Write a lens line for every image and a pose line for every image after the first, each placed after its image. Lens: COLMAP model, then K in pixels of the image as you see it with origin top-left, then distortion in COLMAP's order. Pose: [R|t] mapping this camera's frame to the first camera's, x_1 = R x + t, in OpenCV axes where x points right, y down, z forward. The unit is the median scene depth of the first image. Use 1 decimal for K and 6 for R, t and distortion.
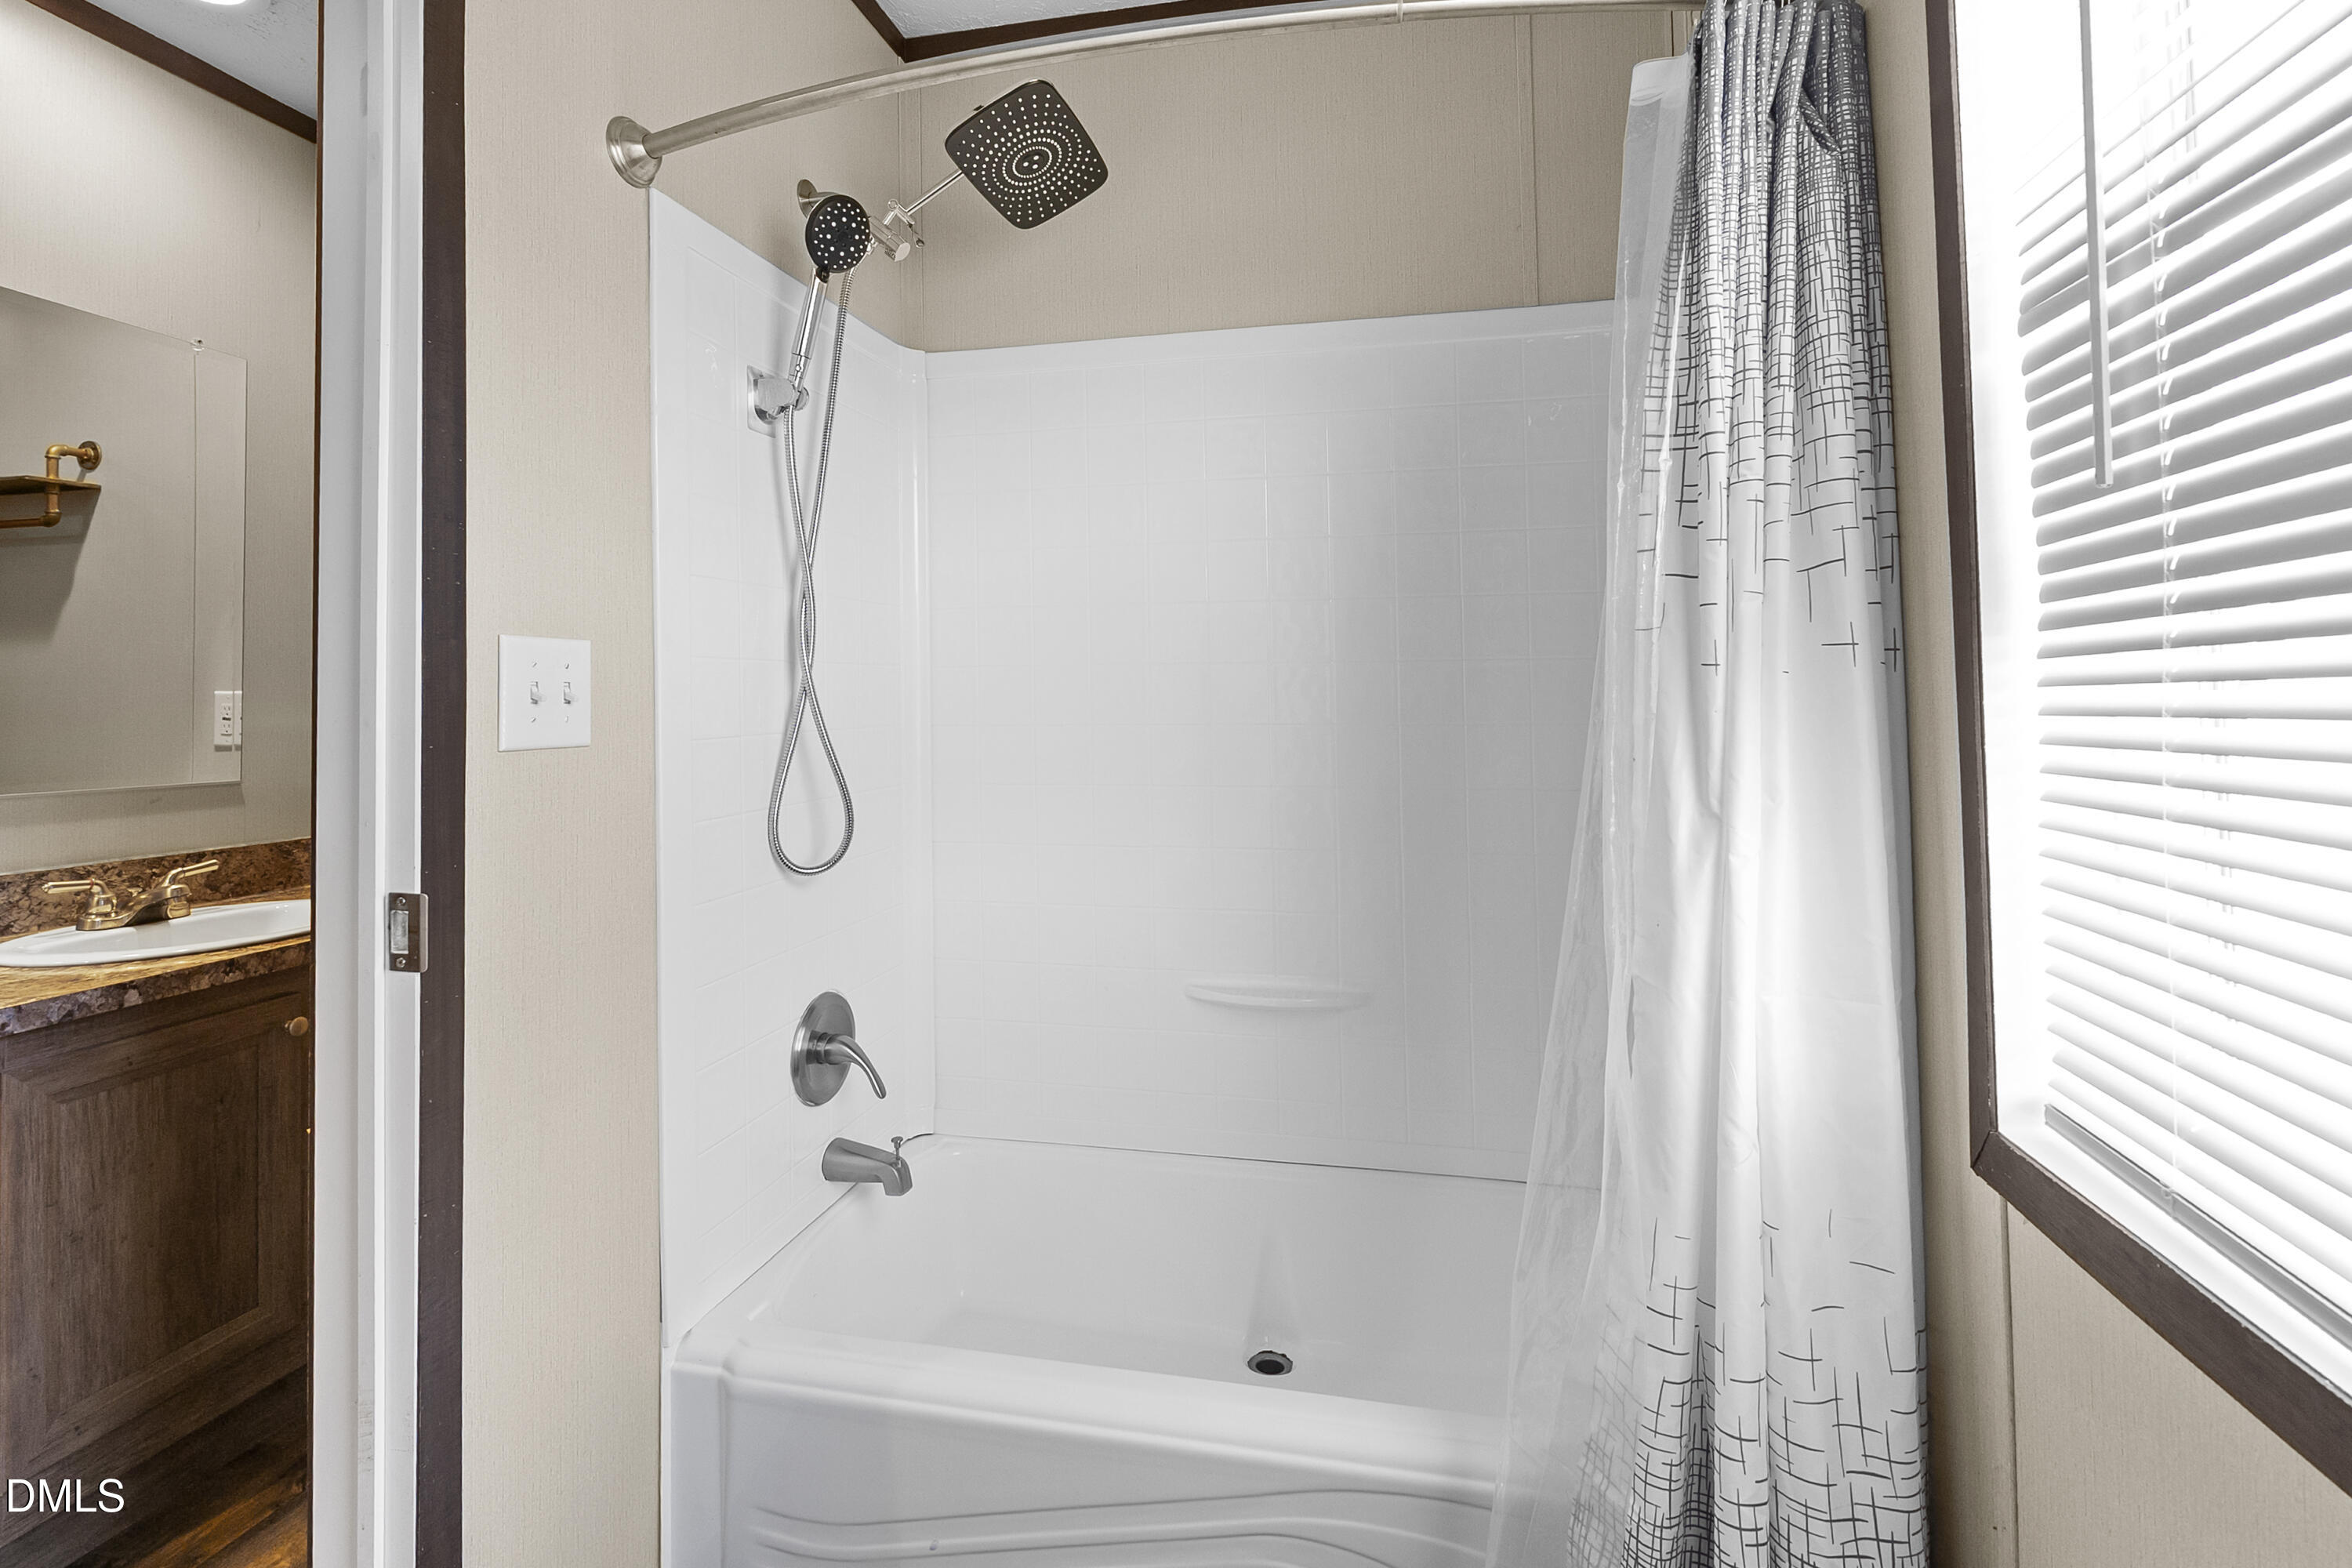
lens RADIAL K [[1059.7, 0, 1143.4], [0, 1059.7, 681.4], [0, 0, 1]] dist [-0.005817, 0.000586]
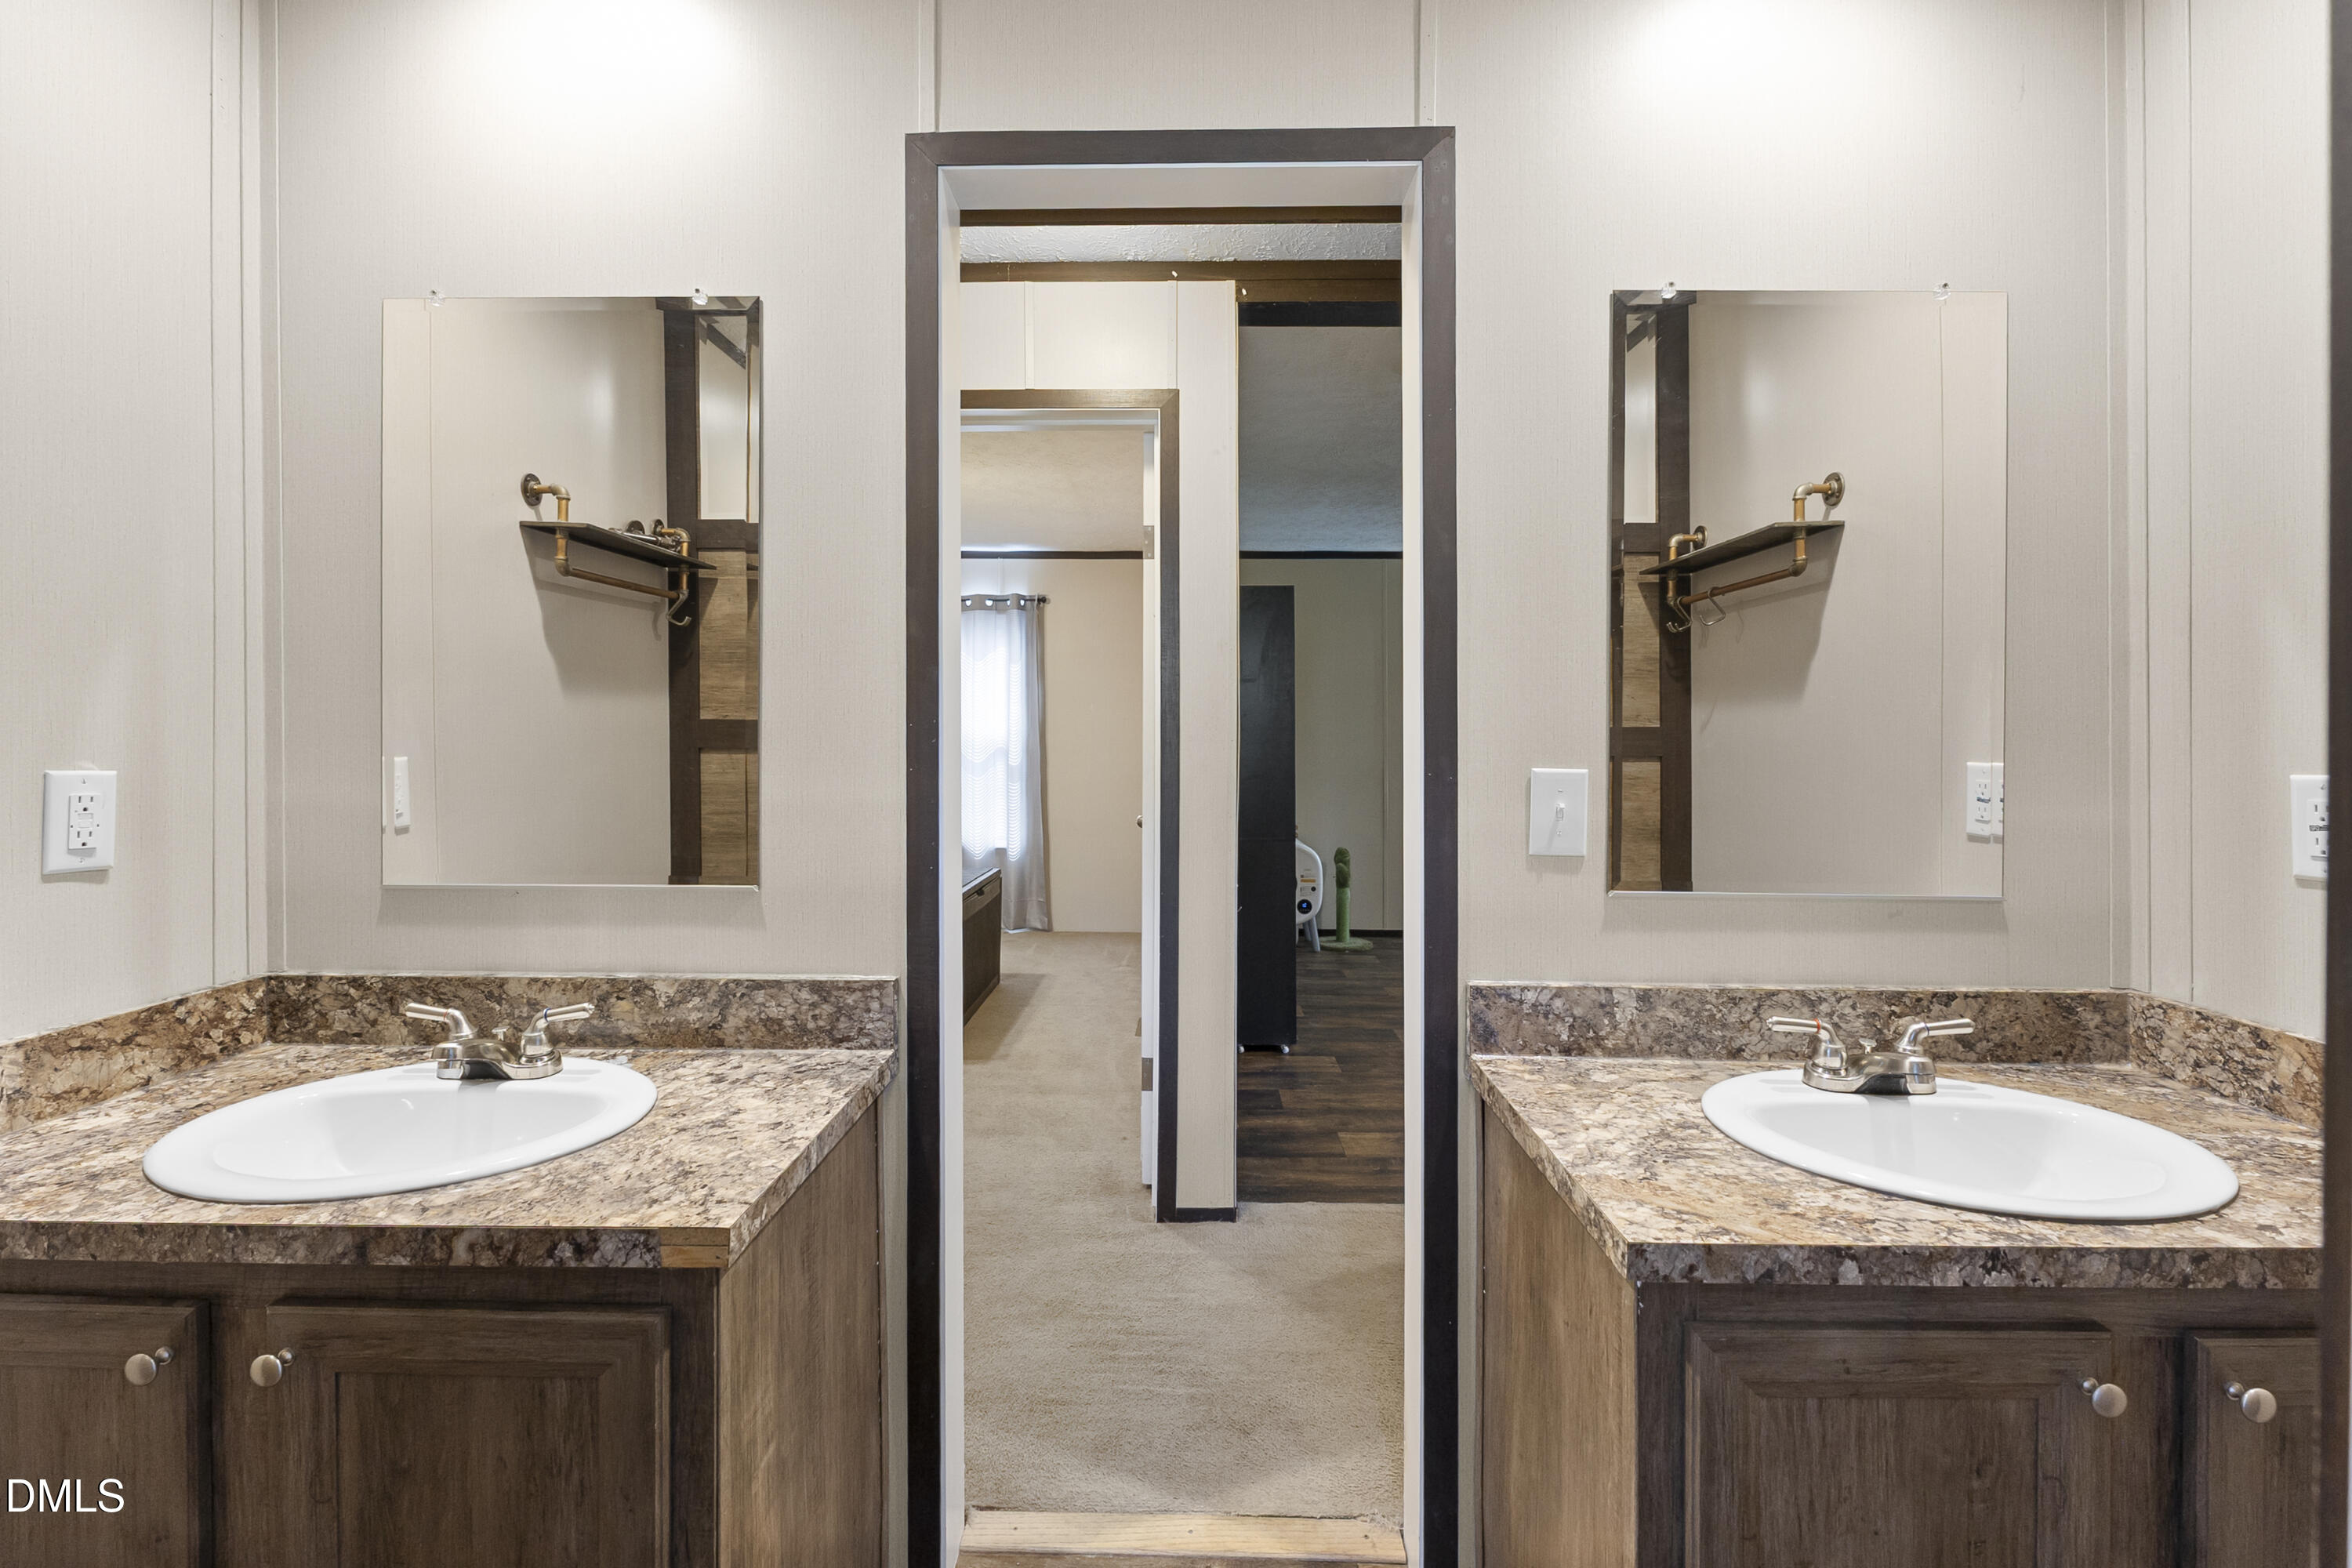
lens RADIAL K [[1059.7, 0, 1194.8], [0, 1059.7, 746.6], [0, 0, 1]] dist [-0.005817, 0.000586]
pose [[0.216548, 0.013411, -0.976180, -0.310739], [0.017077, 0.999701, 0.017522, -0.029290], [0.976123, -0.020465, 0.216254, 0.352376]]
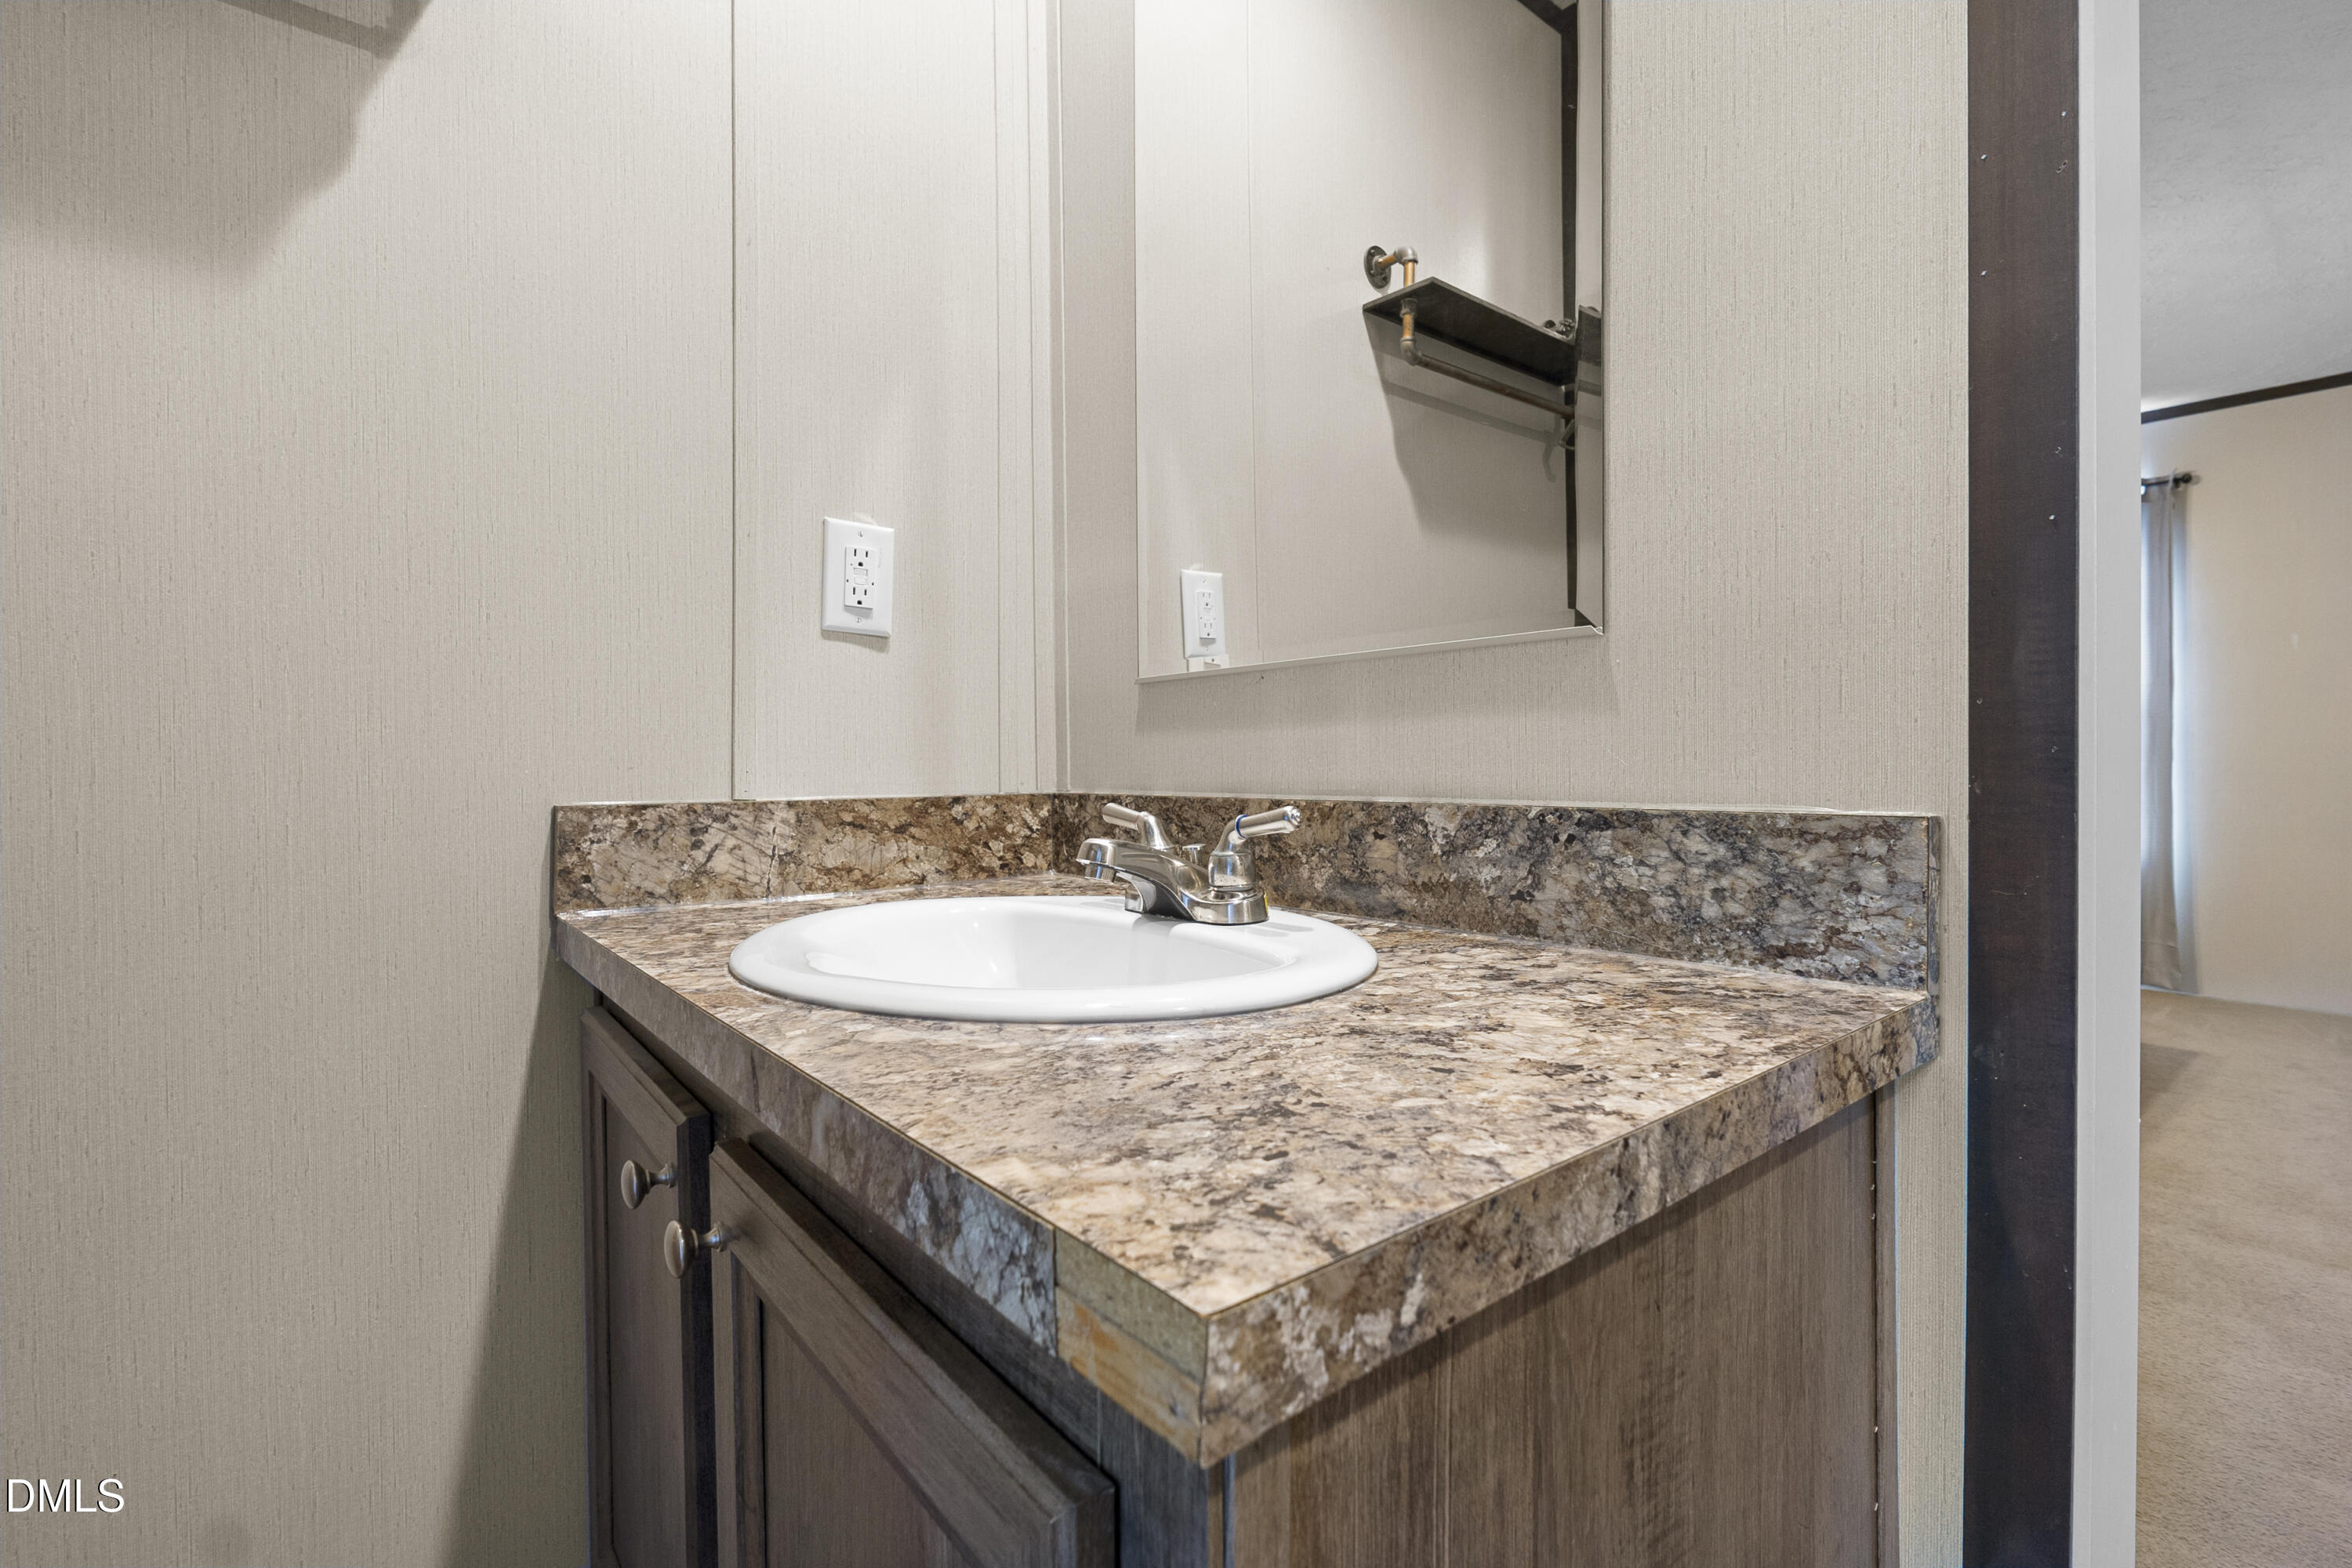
lens RADIAL K [[1059.7, 0, 1142.3], [0, 1059.7, 787.3], [0, 0, 1]] dist [-0.005817, 0.000586]
pose [[-0.632894, 0.023681, -0.773876, -0.717827], [0.027658, 0.999586, 0.007968, 0.128476], [0.773744, -0.016360, -0.633287, 0.320309]]
